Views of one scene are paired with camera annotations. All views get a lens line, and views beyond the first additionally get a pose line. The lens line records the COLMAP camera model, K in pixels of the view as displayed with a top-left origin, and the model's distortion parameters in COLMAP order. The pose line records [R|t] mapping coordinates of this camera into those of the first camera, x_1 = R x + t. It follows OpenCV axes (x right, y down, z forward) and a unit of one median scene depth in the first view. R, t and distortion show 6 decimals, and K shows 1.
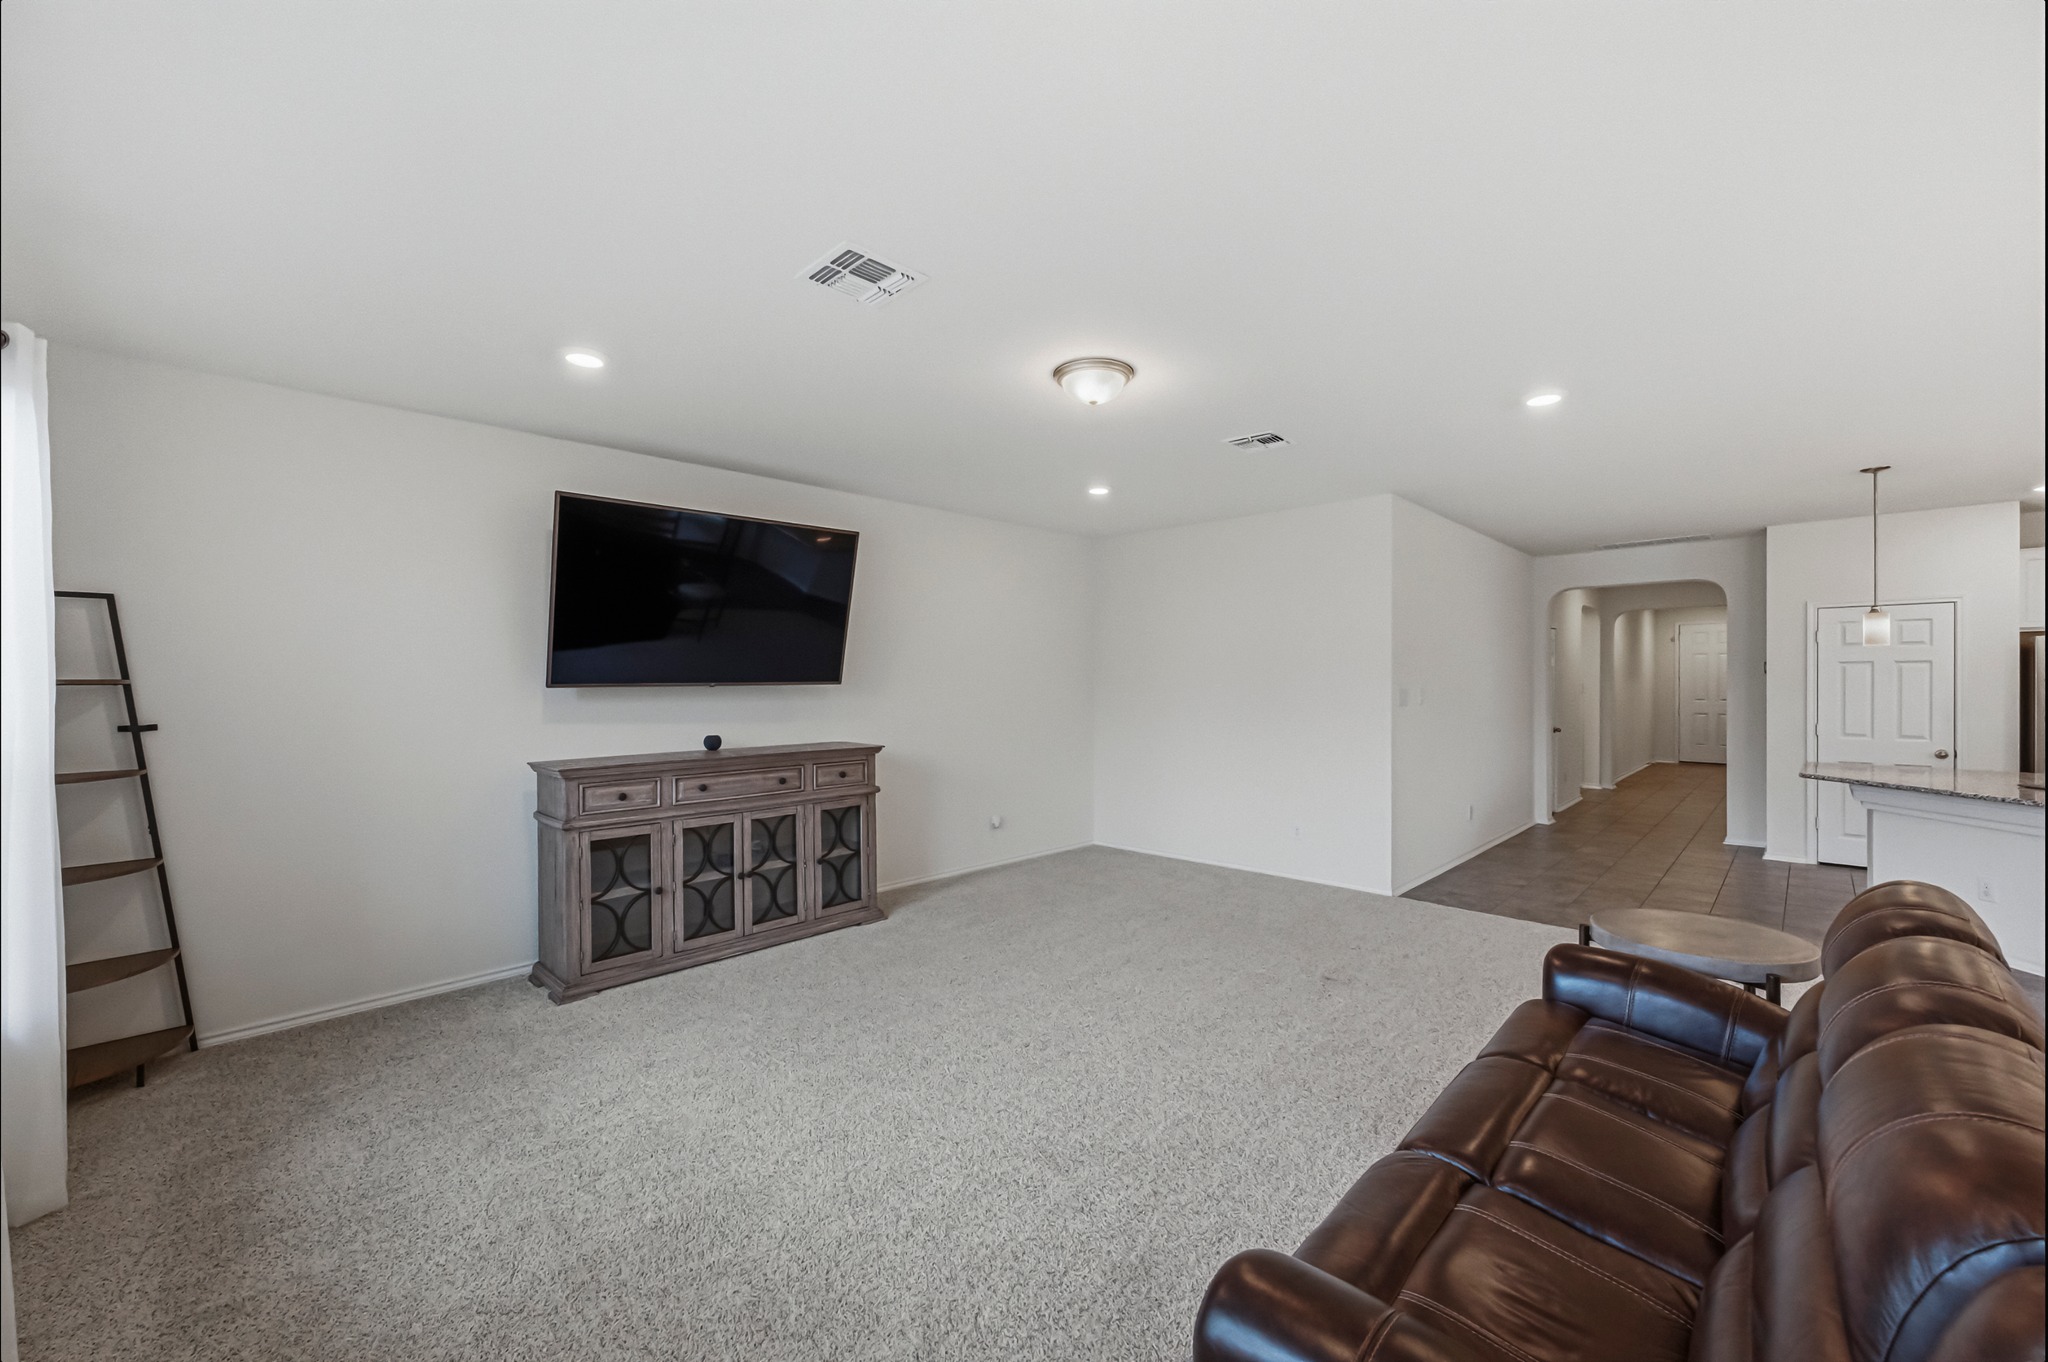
lens RADIAL K [[794.2, 0, 1024.8], [0, 794.2, 686.6], [0, 0, 1]] dist [-0.003120, 0.003982]
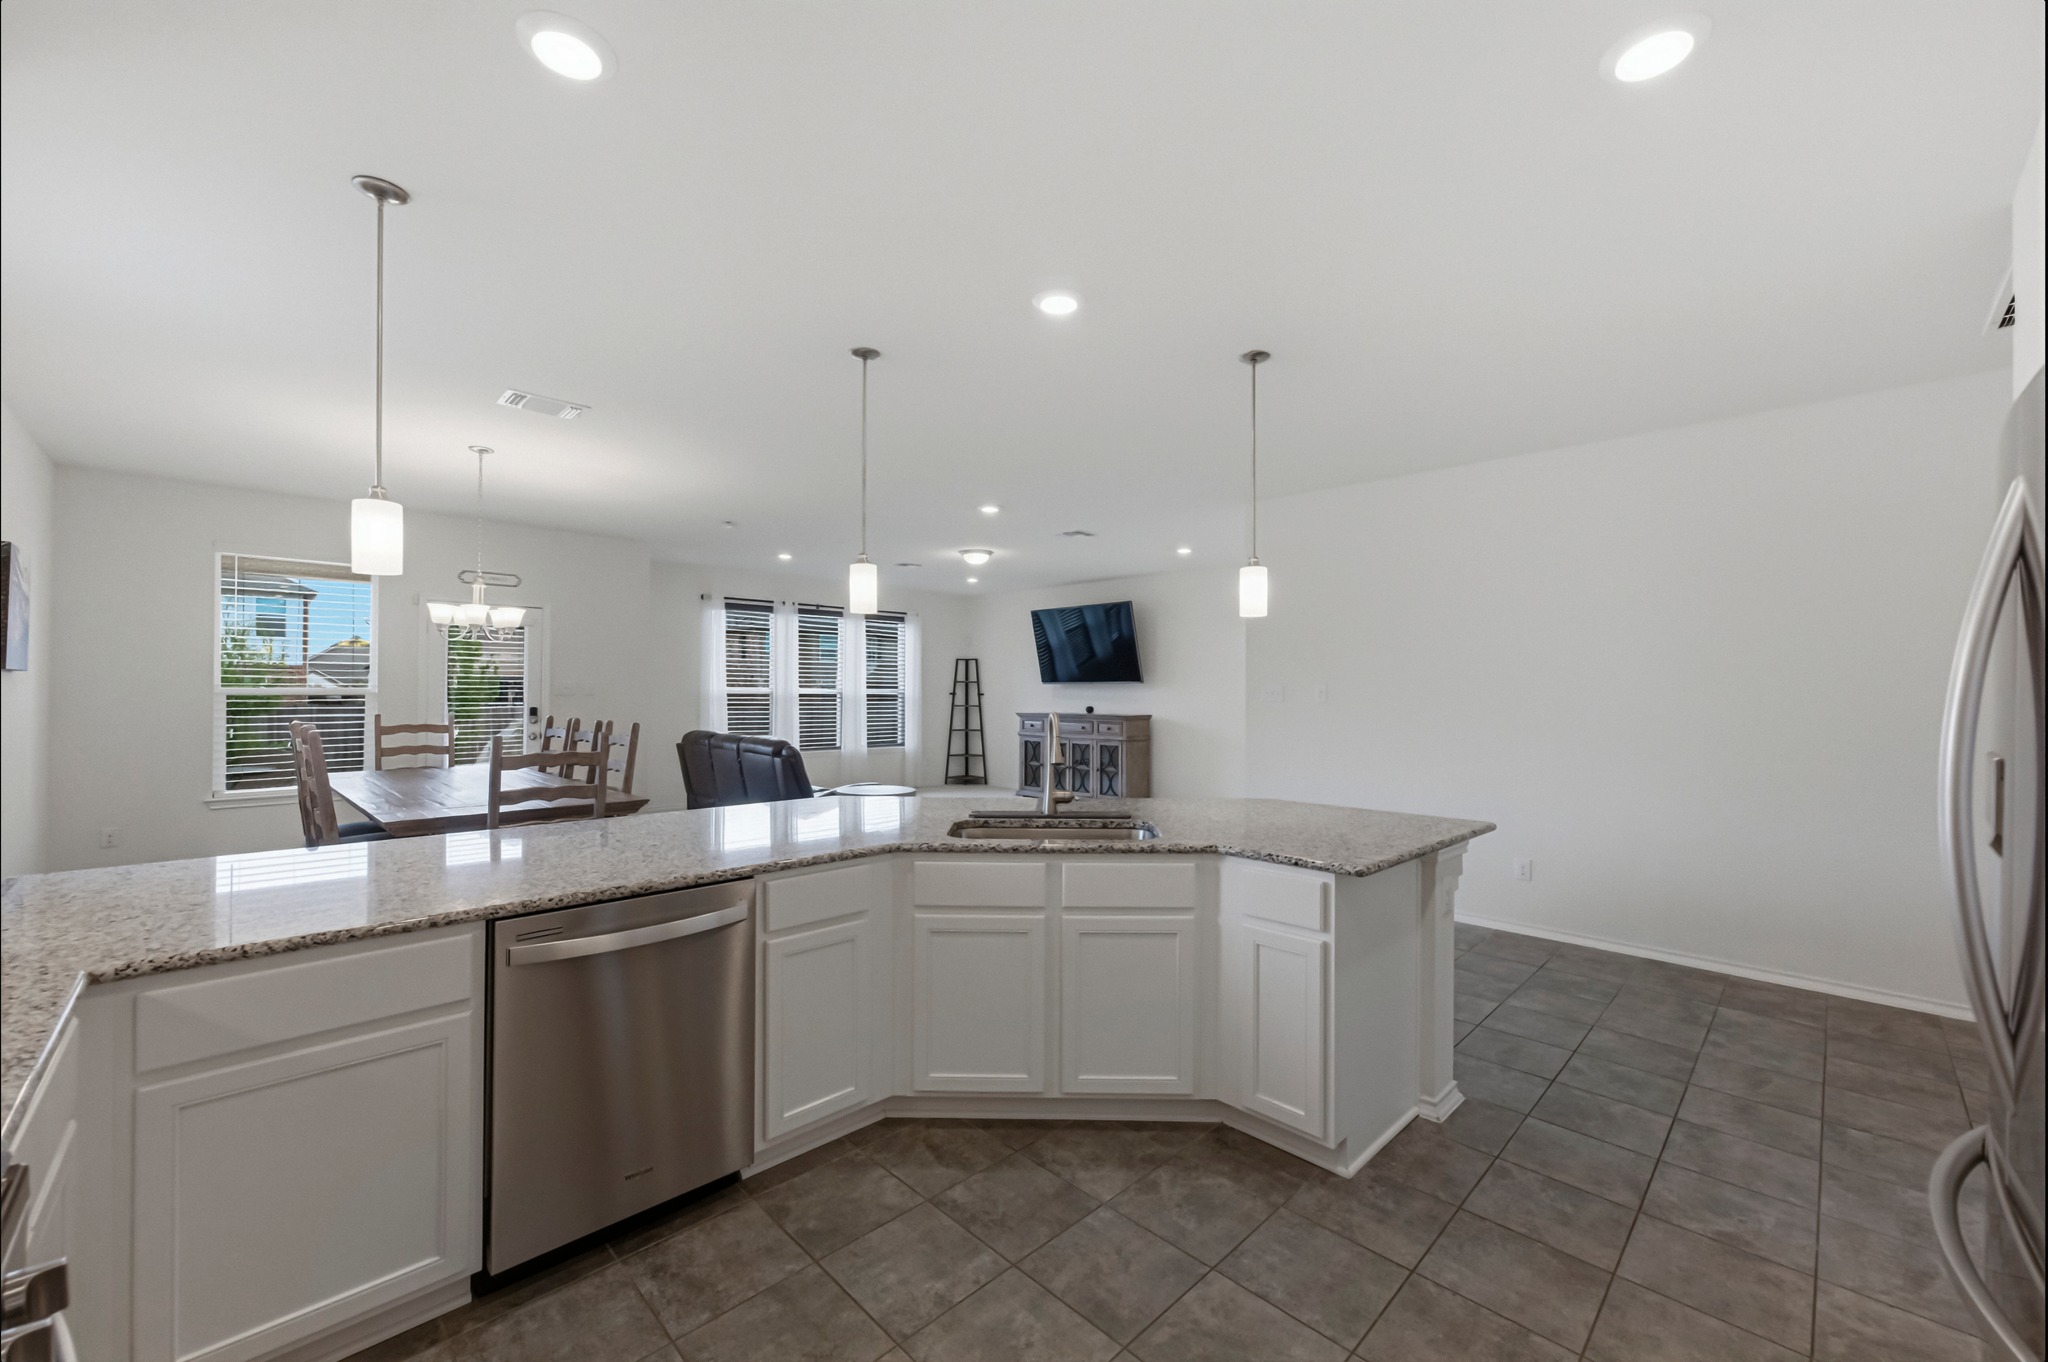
lens RADIAL K [[794.2, 0, 1030.5], [0, 794.2, 688.5], [0, 0, 1]] dist [-0.003120, 0.003982]
pose [[-0.017081, 0.002973, -0.999850, 1.919797], [-0.007624, 0.999966, 0.003103, 0.008198], [0.999825, 0.007676, -0.017058, 0.927310]]
